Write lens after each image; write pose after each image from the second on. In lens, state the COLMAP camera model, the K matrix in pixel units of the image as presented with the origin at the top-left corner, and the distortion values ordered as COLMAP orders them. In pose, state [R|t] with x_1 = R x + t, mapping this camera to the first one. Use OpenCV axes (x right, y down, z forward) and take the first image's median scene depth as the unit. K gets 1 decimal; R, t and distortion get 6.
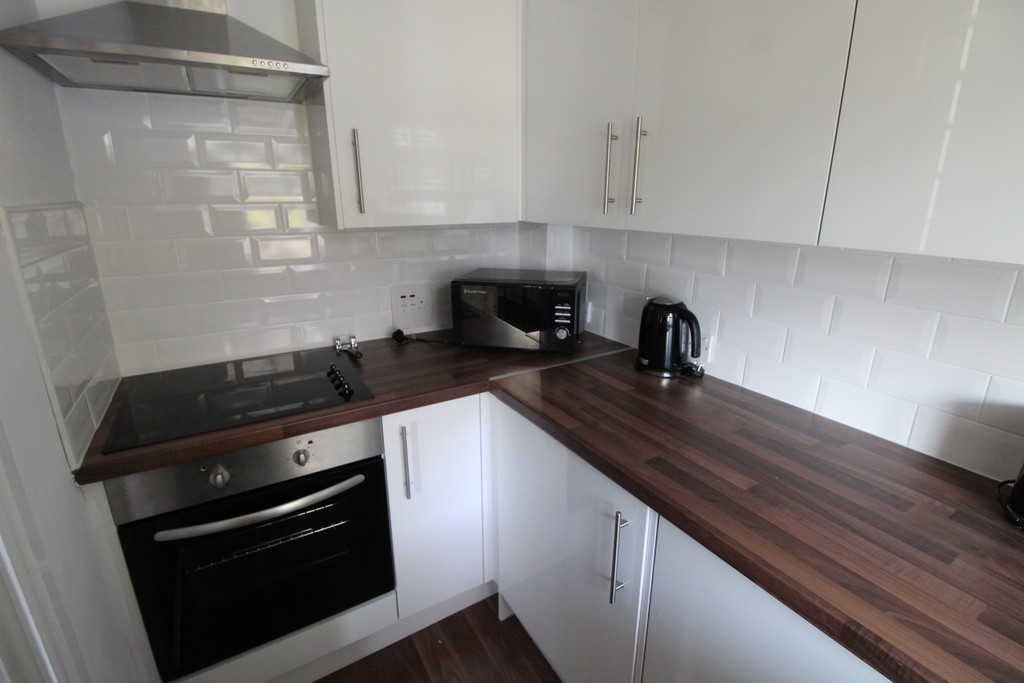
lens RADIAL K [[471.9, 0, 508.8], [0, 471.9, 333.8], [0, 0, 1]] dist [-0.027234, -0.000546]
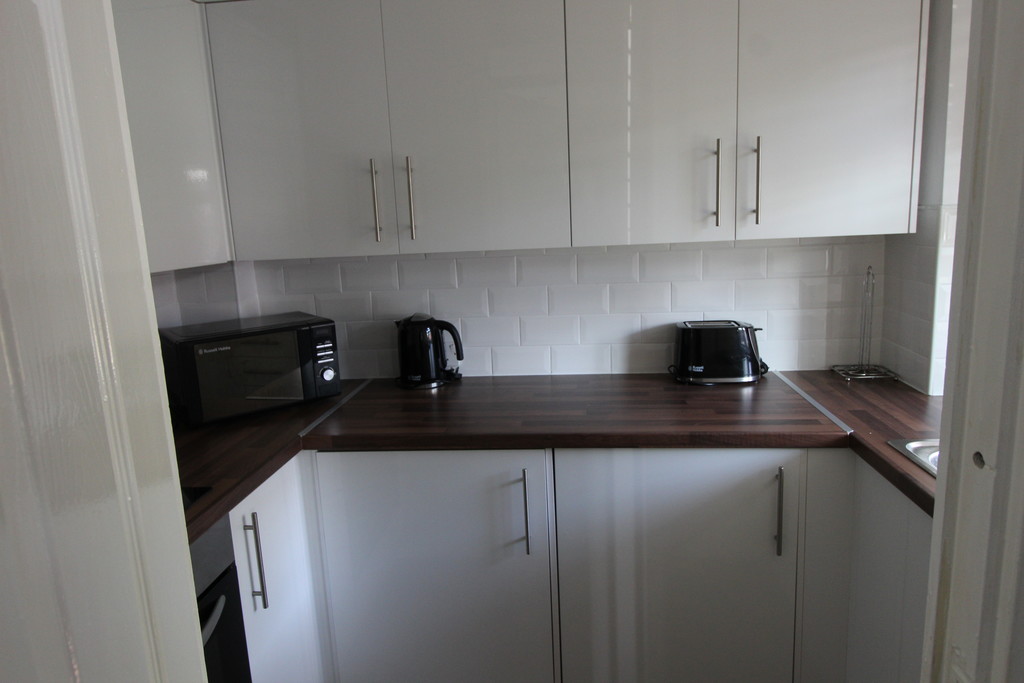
lens RADIAL K [[639.1, 0, 507.4], [0, 639.1, 335.8], [0, 0, 1]] dist [0.004871, 0.000575]
pose [[0.598761, -0.168965, 0.782902, -0.752667], [0.266313, 0.963877, 0.004347, 0.017555], [-0.755356, 0.205894, 0.622130, -0.059642]]
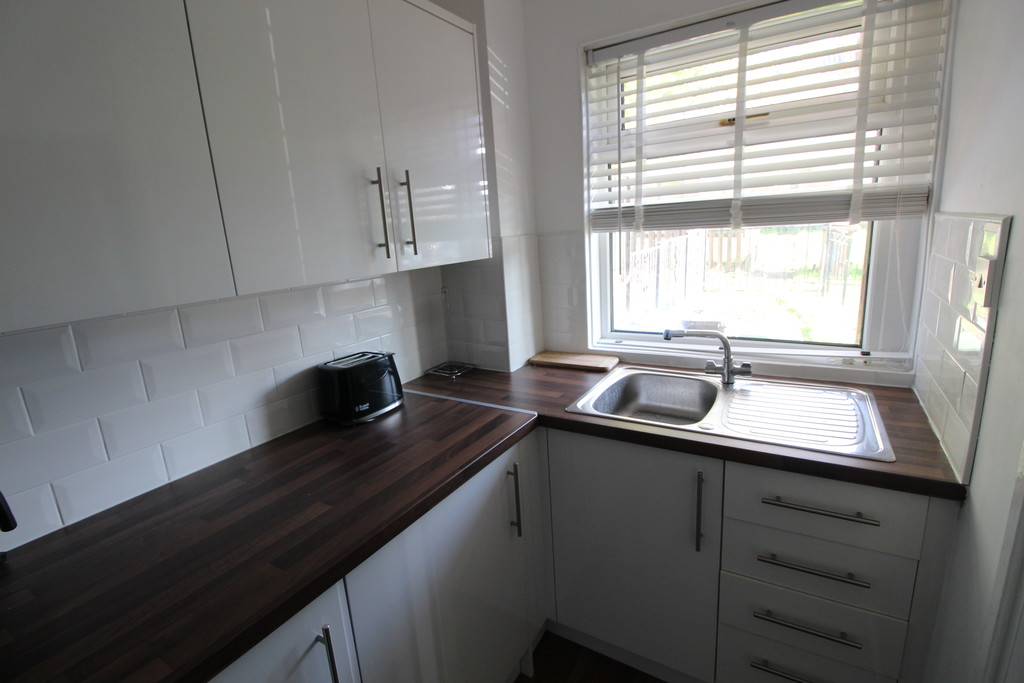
lens RADIAL K [[471.9, 0, 508.8], [0, 471.9, 333.8], [0, 0, 1]] dist [-0.027234, -0.000546]
pose [[-0.462642, -0.157540, 0.872435, -0.388781], [0.310375, 0.893024, 0.325846, -0.172845], [-0.830439, 0.421532, -0.364254, 0.583699]]
